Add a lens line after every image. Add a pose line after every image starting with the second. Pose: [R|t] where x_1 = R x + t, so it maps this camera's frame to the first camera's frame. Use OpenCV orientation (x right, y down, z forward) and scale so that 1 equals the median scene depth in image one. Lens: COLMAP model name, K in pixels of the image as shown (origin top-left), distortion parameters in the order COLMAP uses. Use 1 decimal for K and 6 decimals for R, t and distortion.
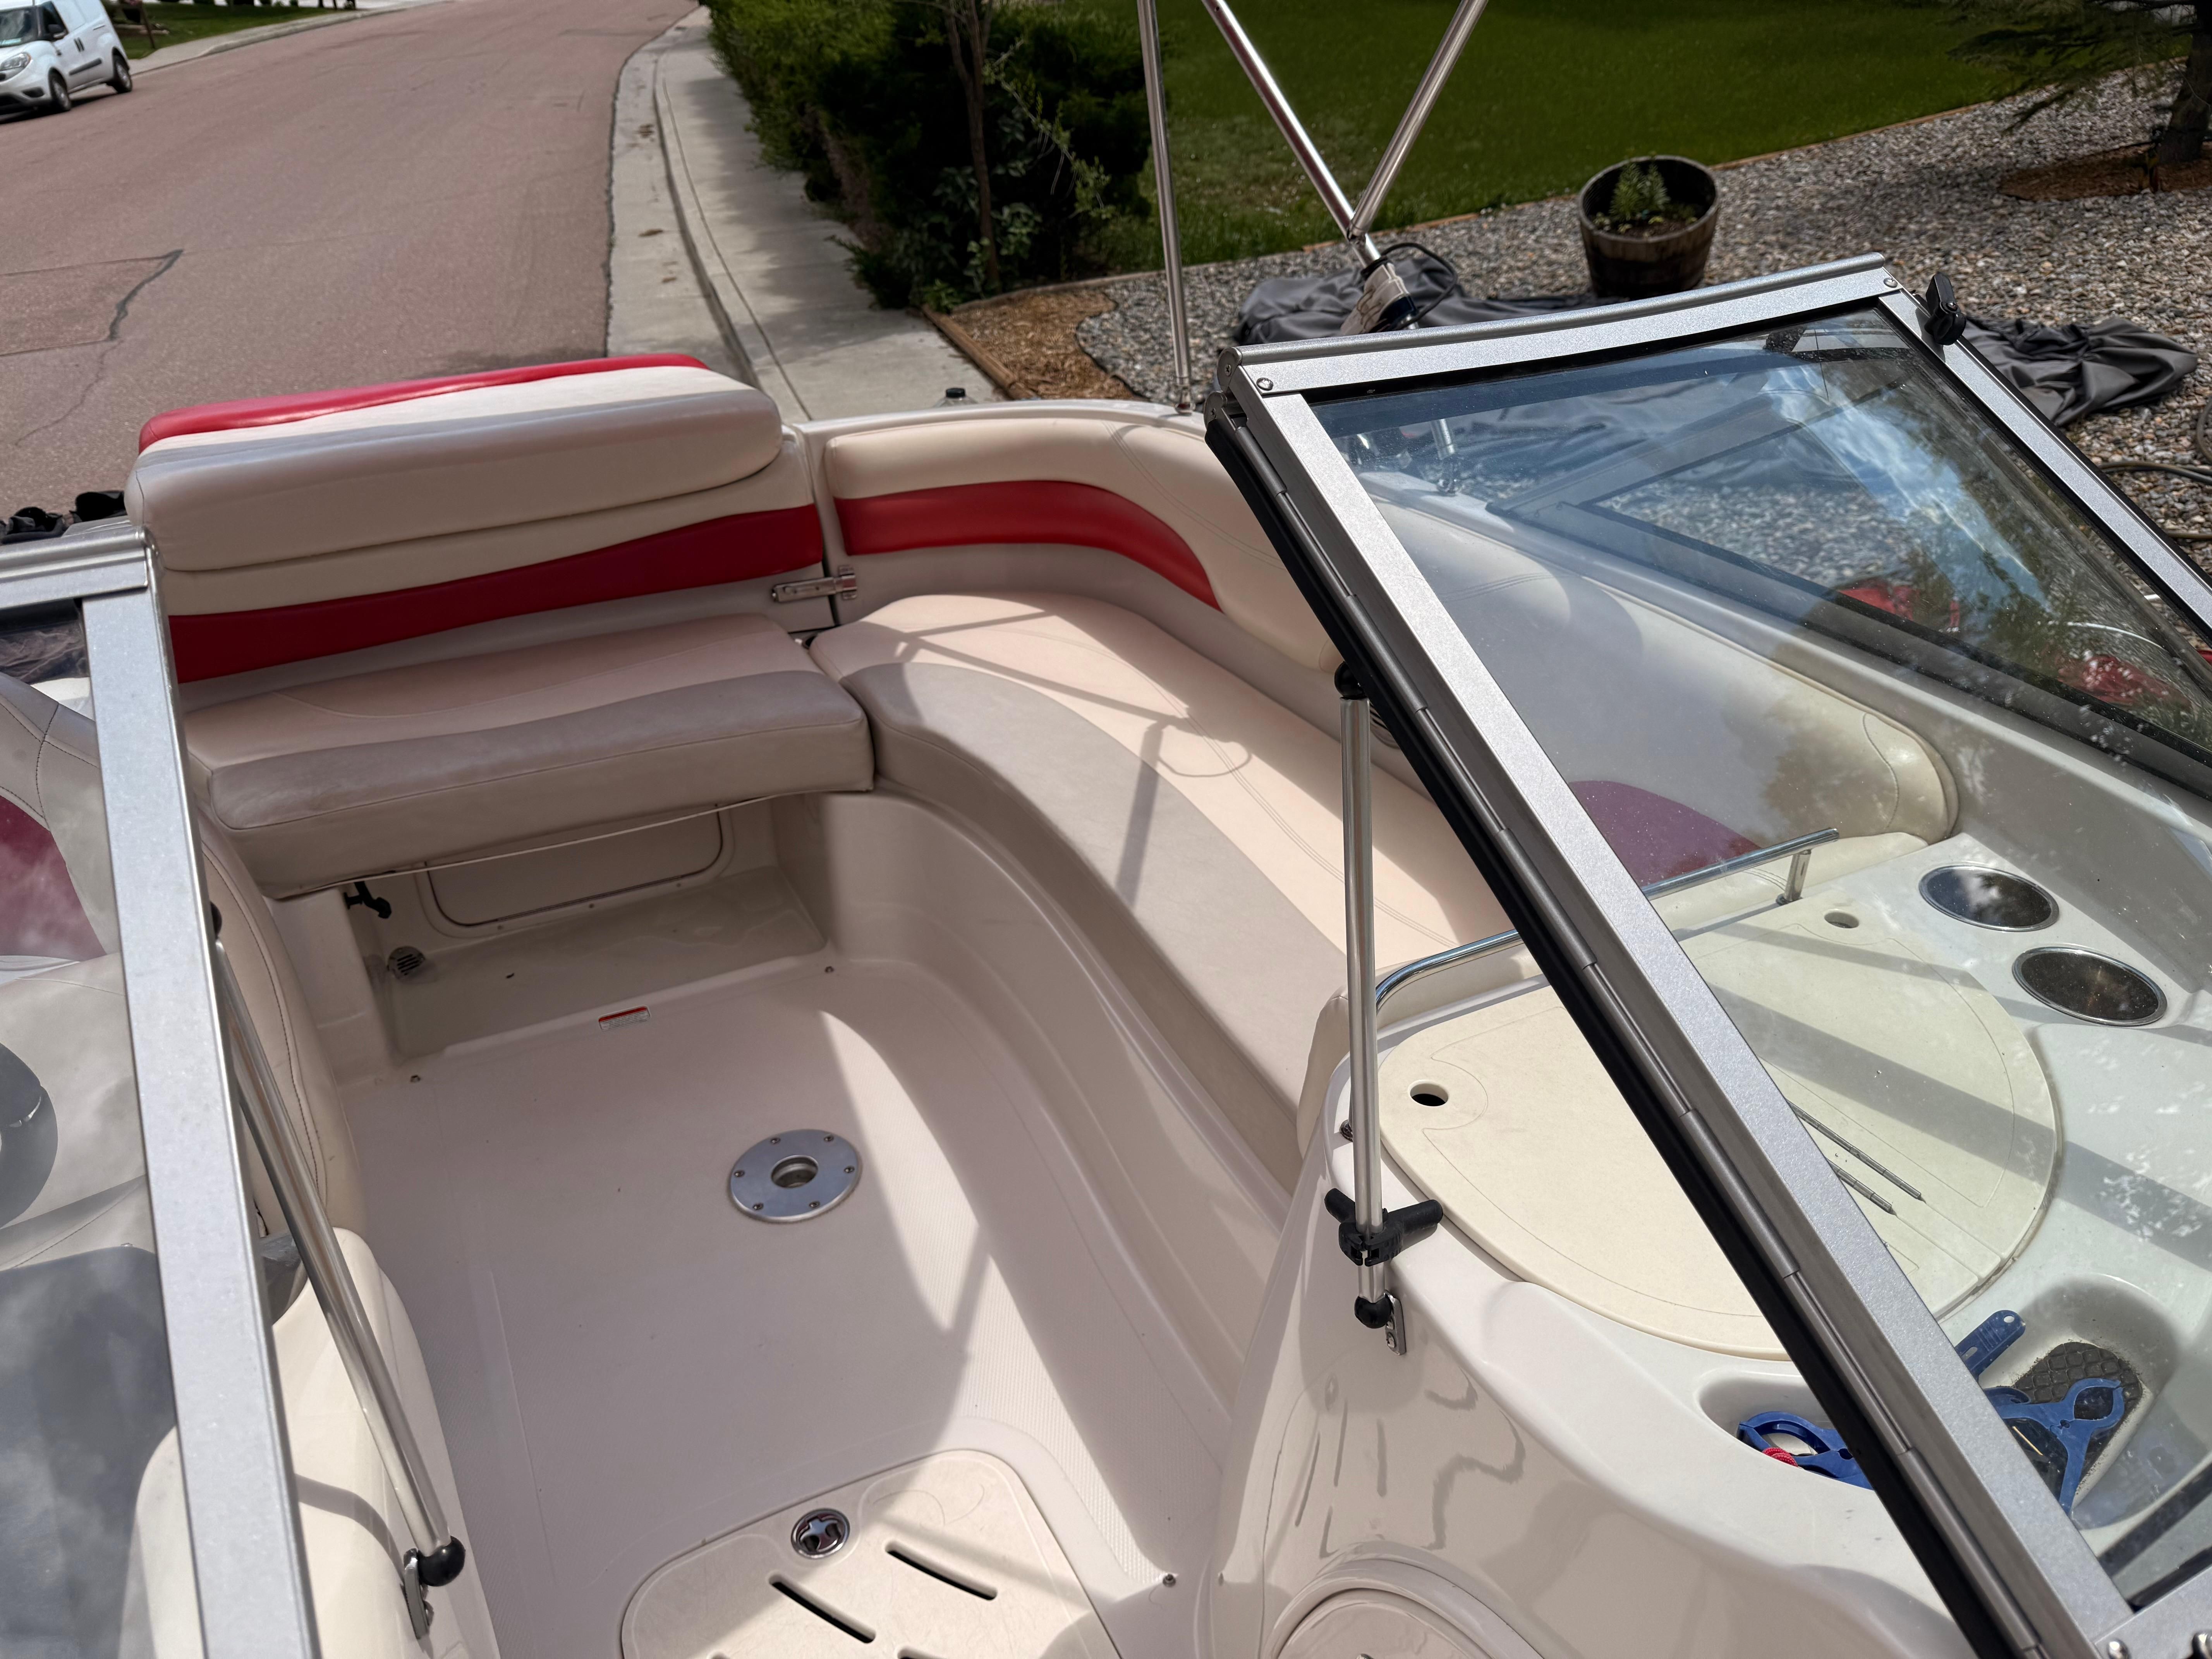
lens RADIAL K [[1569.8, 0, 1103.5], [0, 1569.8, 864.8], [0, 0, 1]] dist [-0.009255, -0.007327]
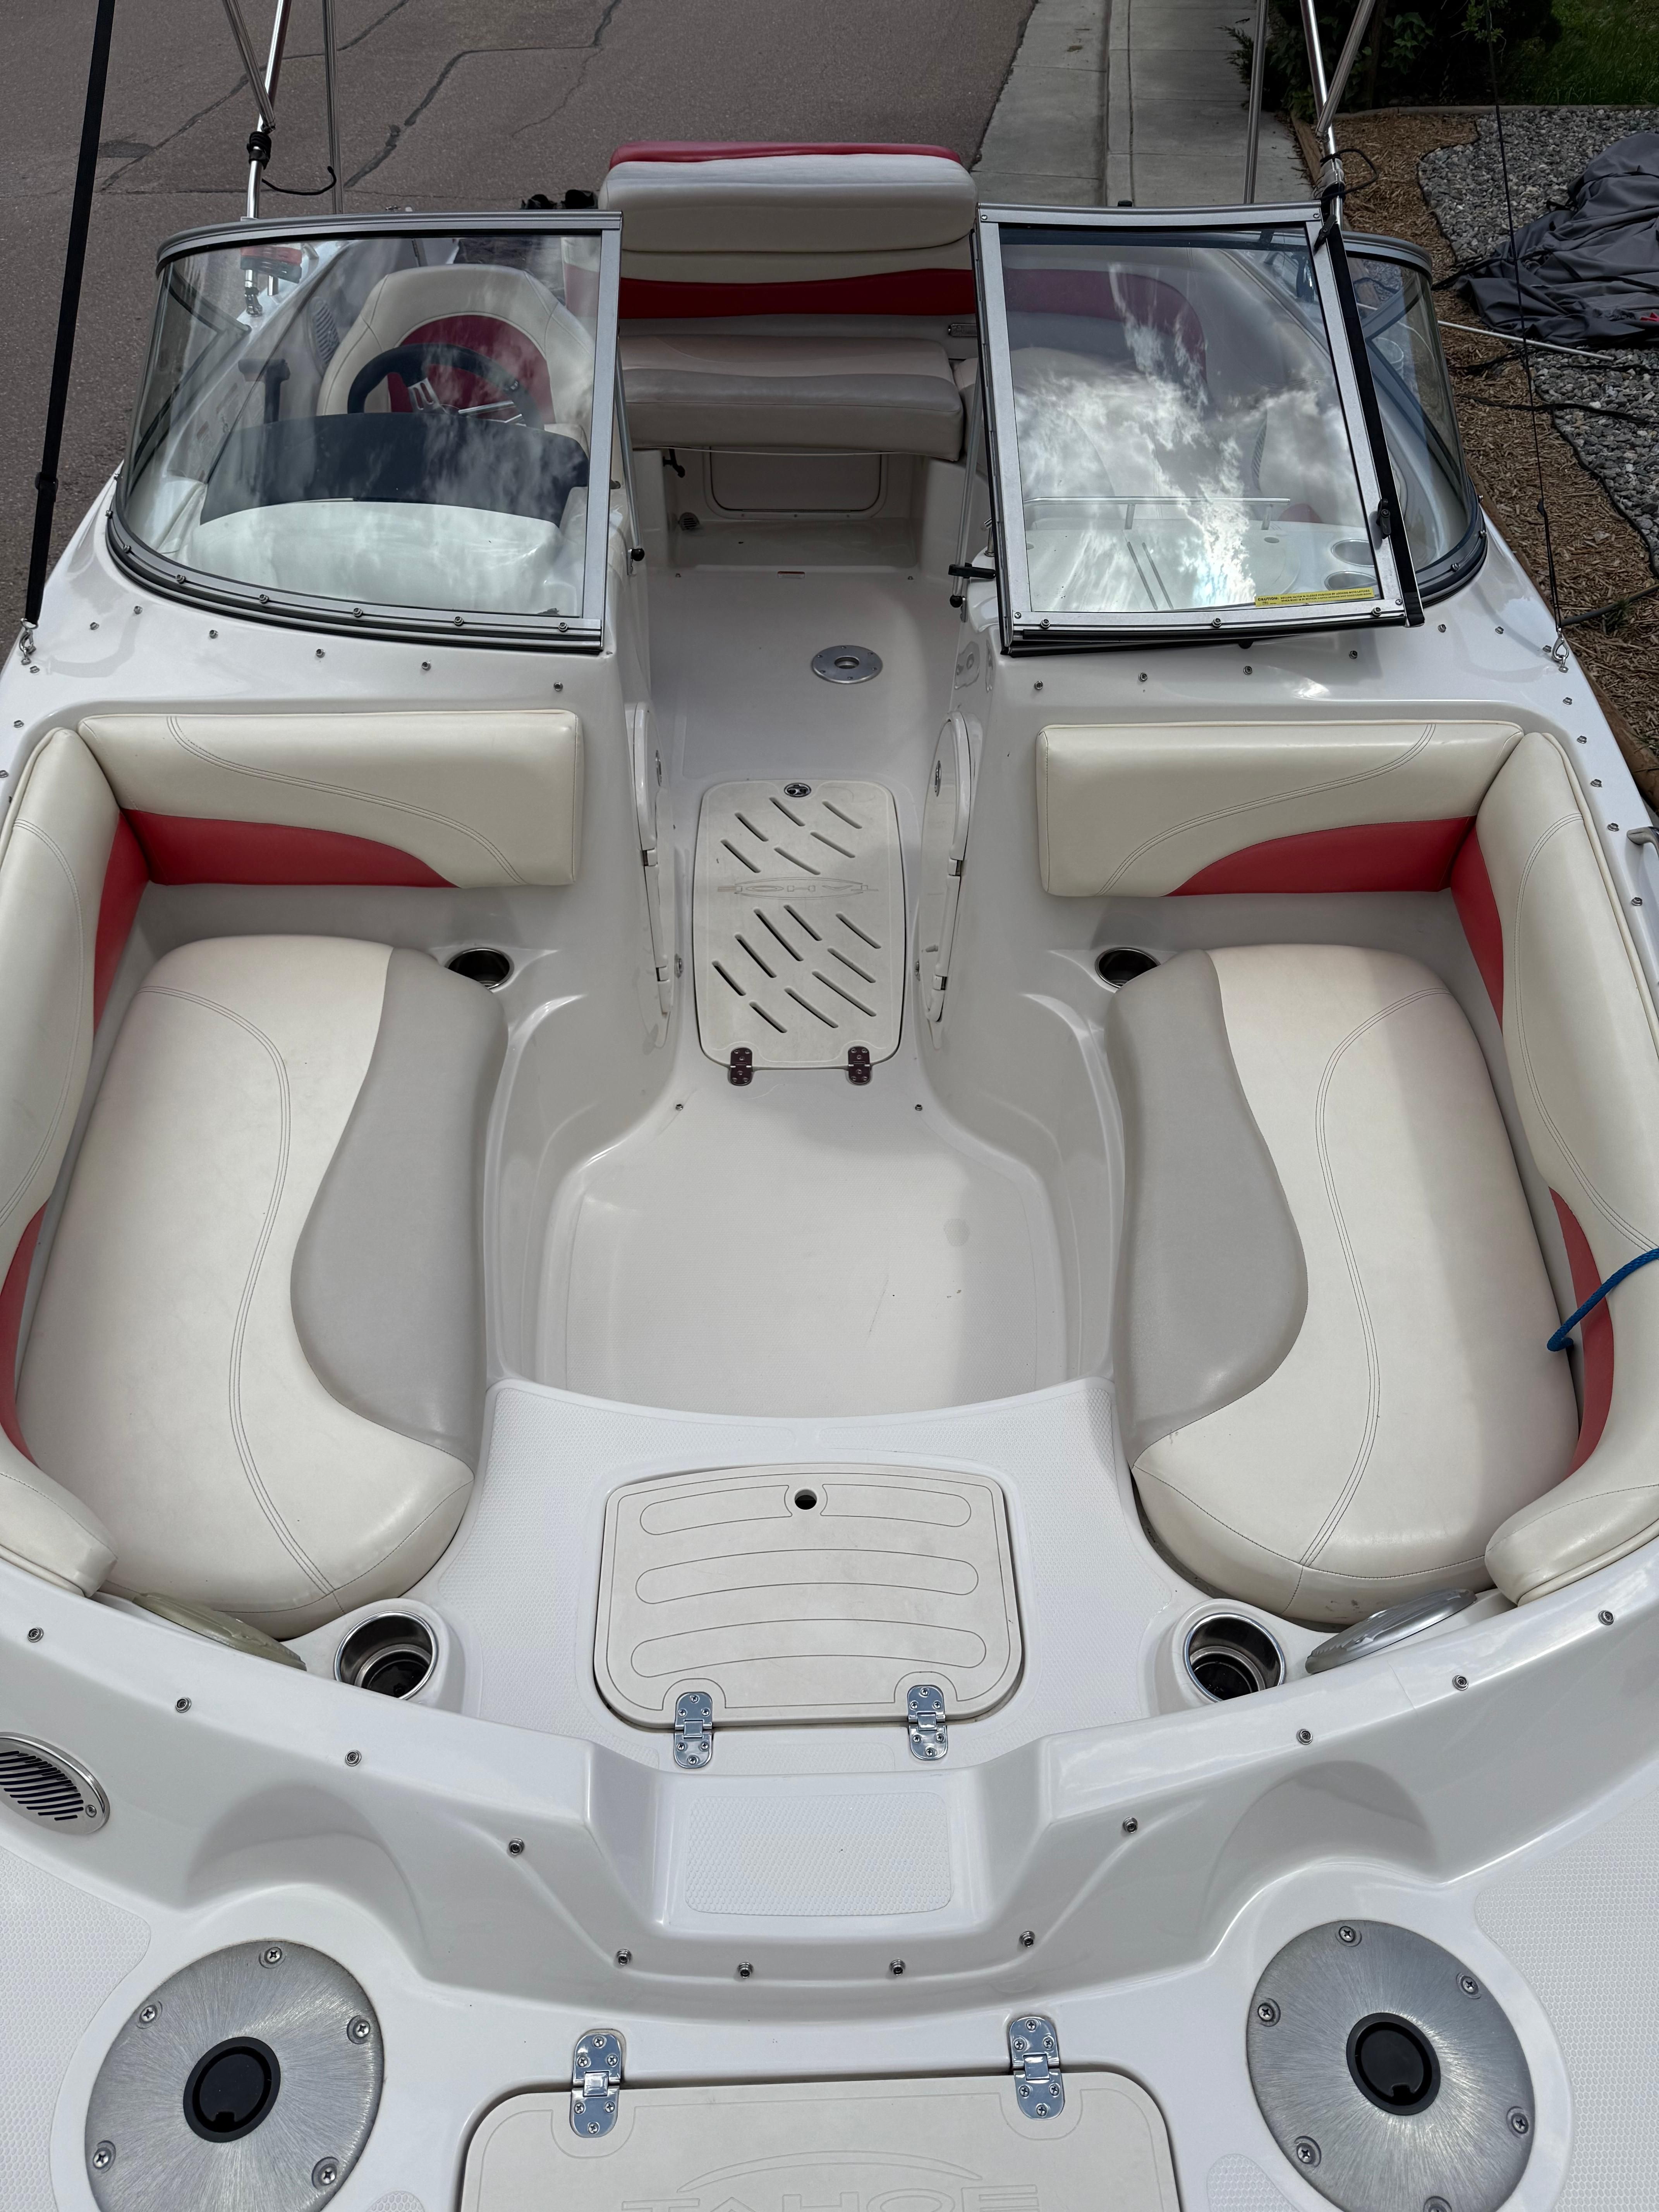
lens RADIAL K [[1548.7, 0, 829.5], [0, 1548.7, 1106.0], [0, 0, 1]] dist [0.049257, -0.055026]
pose [[0.909051, 0.311010, -0.277307, 0.101485], [-0.235280, 0.932382, 0.274421, 0.042205], [0.343904, -0.184218, 0.920757, -0.176133]]
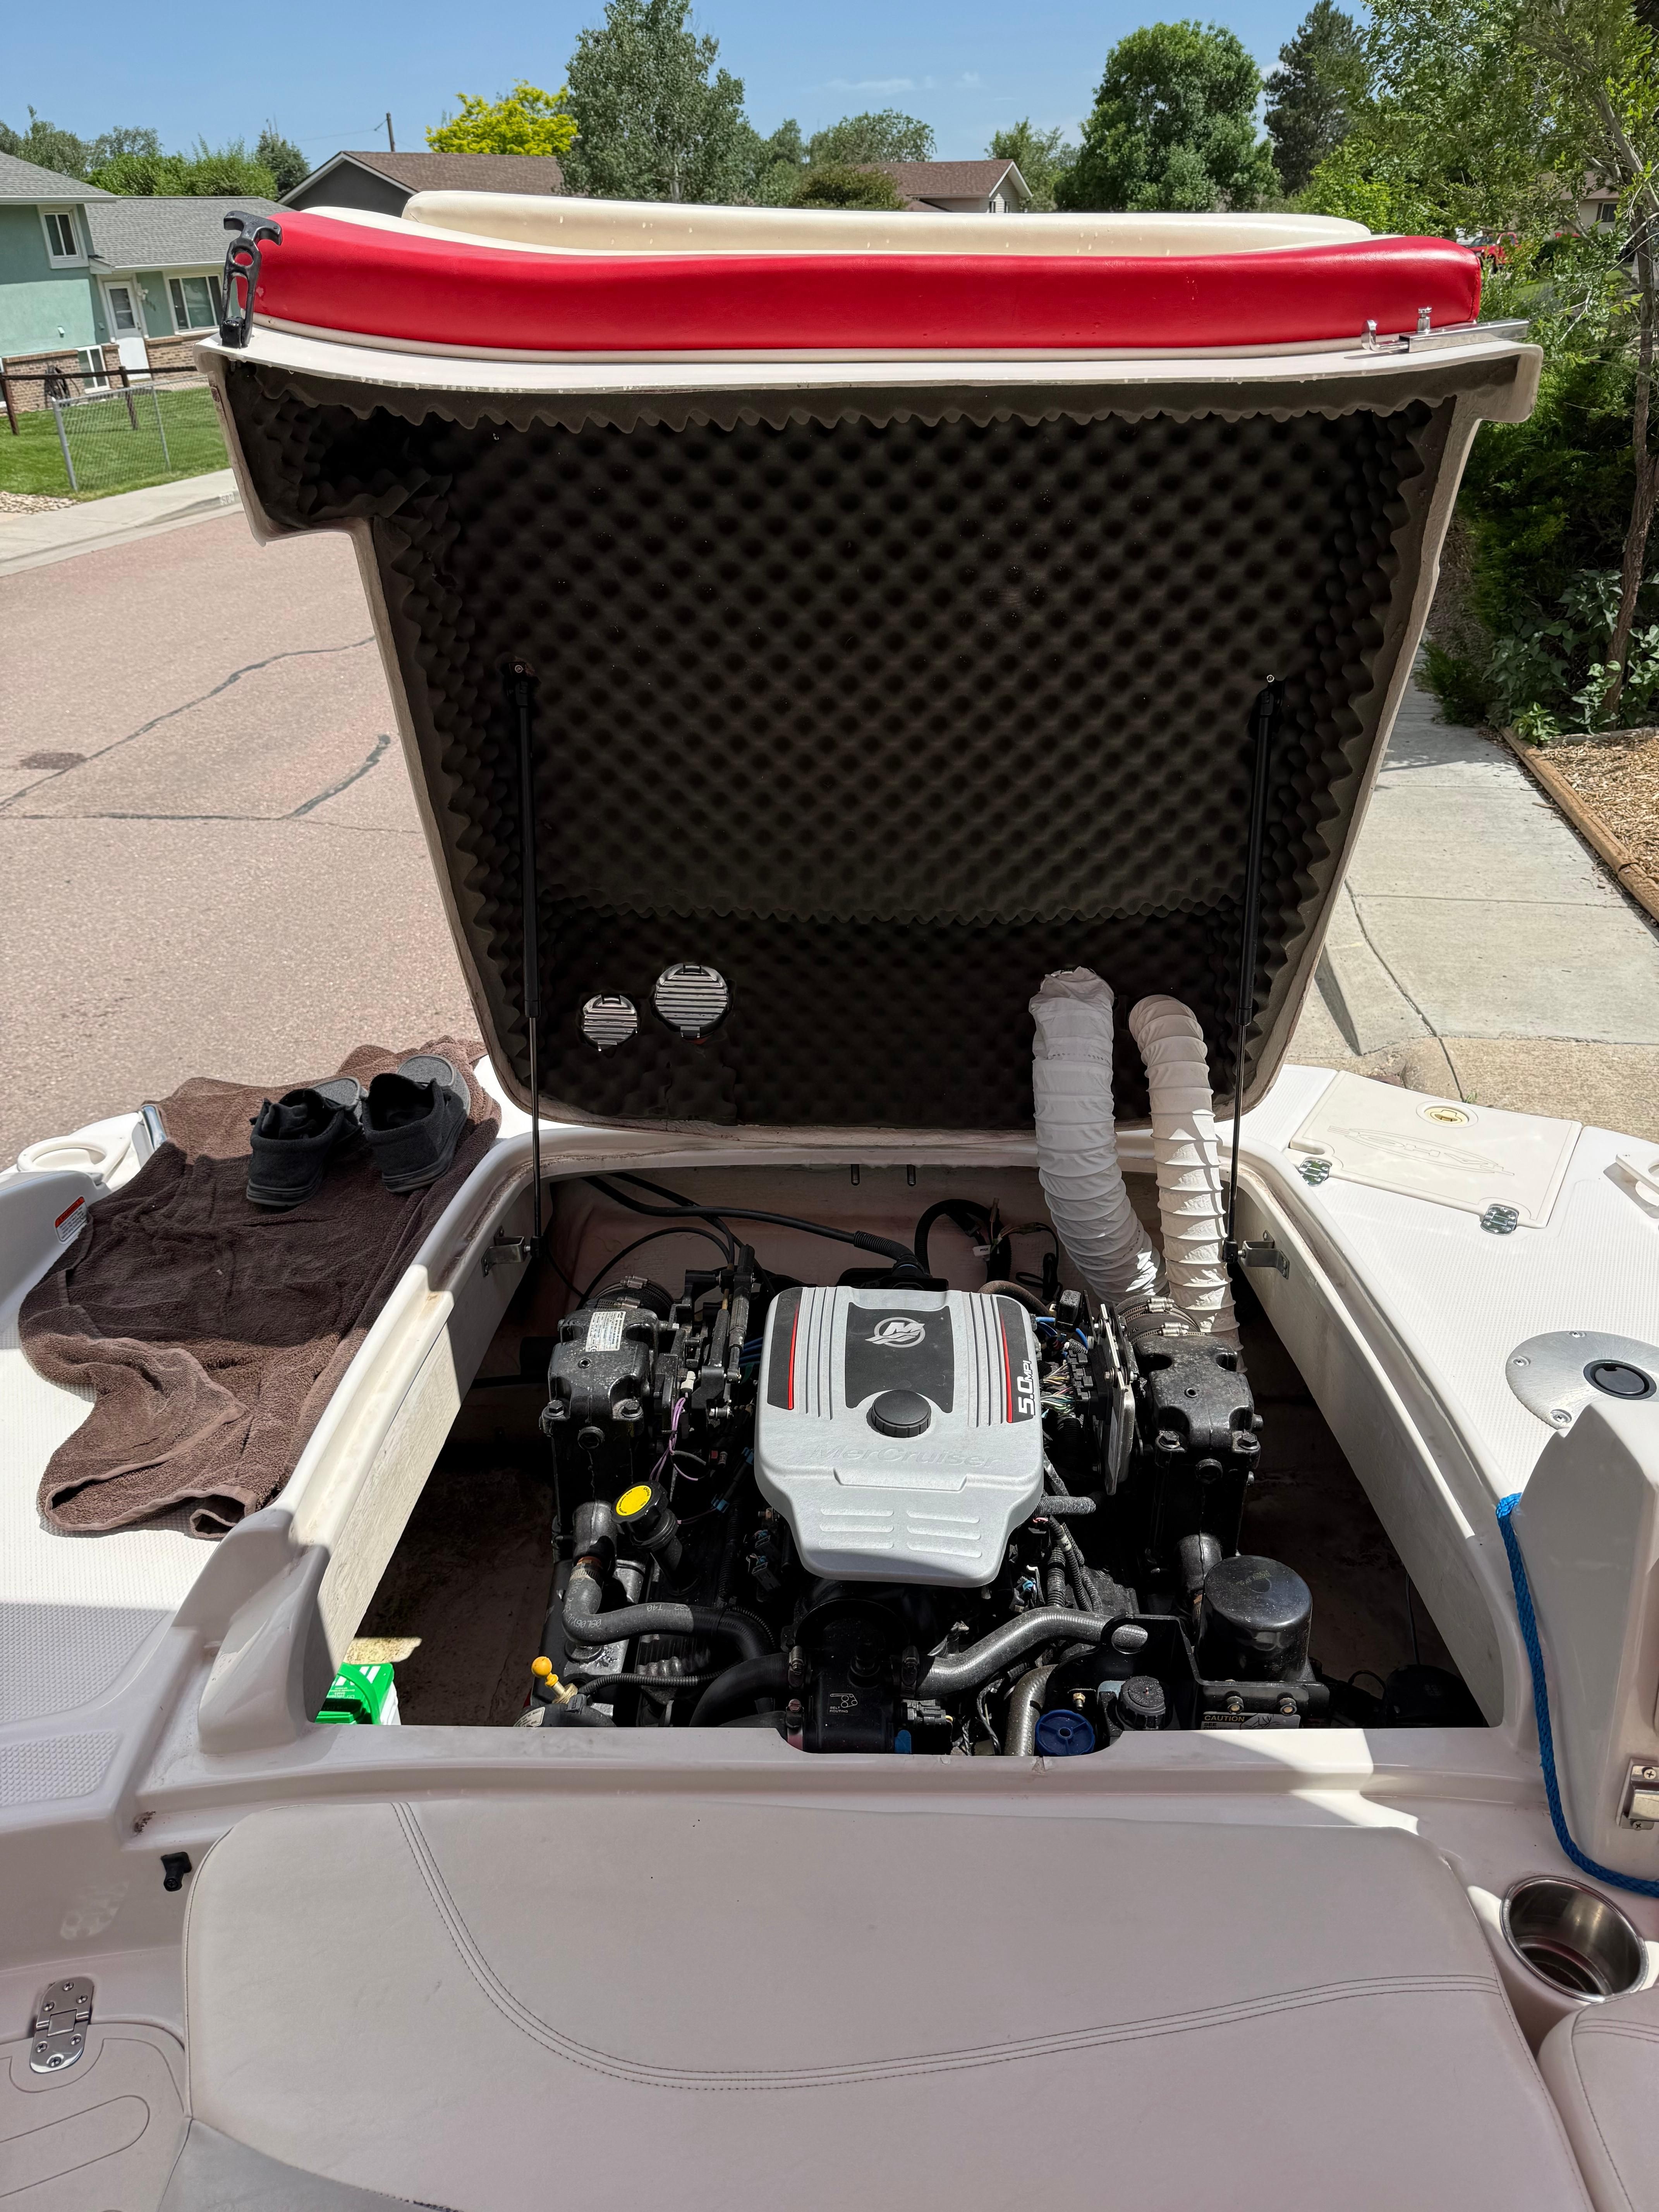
lens RADIAL K [[1550.3, 0, 829.5], [0, 1550.3, 1106.0], [0, 0, 1]] dist [0.041263, -0.069739]
pose [[0.892937, 0.231966, -0.385817, -0.074528], [-0.248657, 0.968568, 0.006843, -0.092514], [0.375277, 0.089826, 0.922550, 0.153607]]
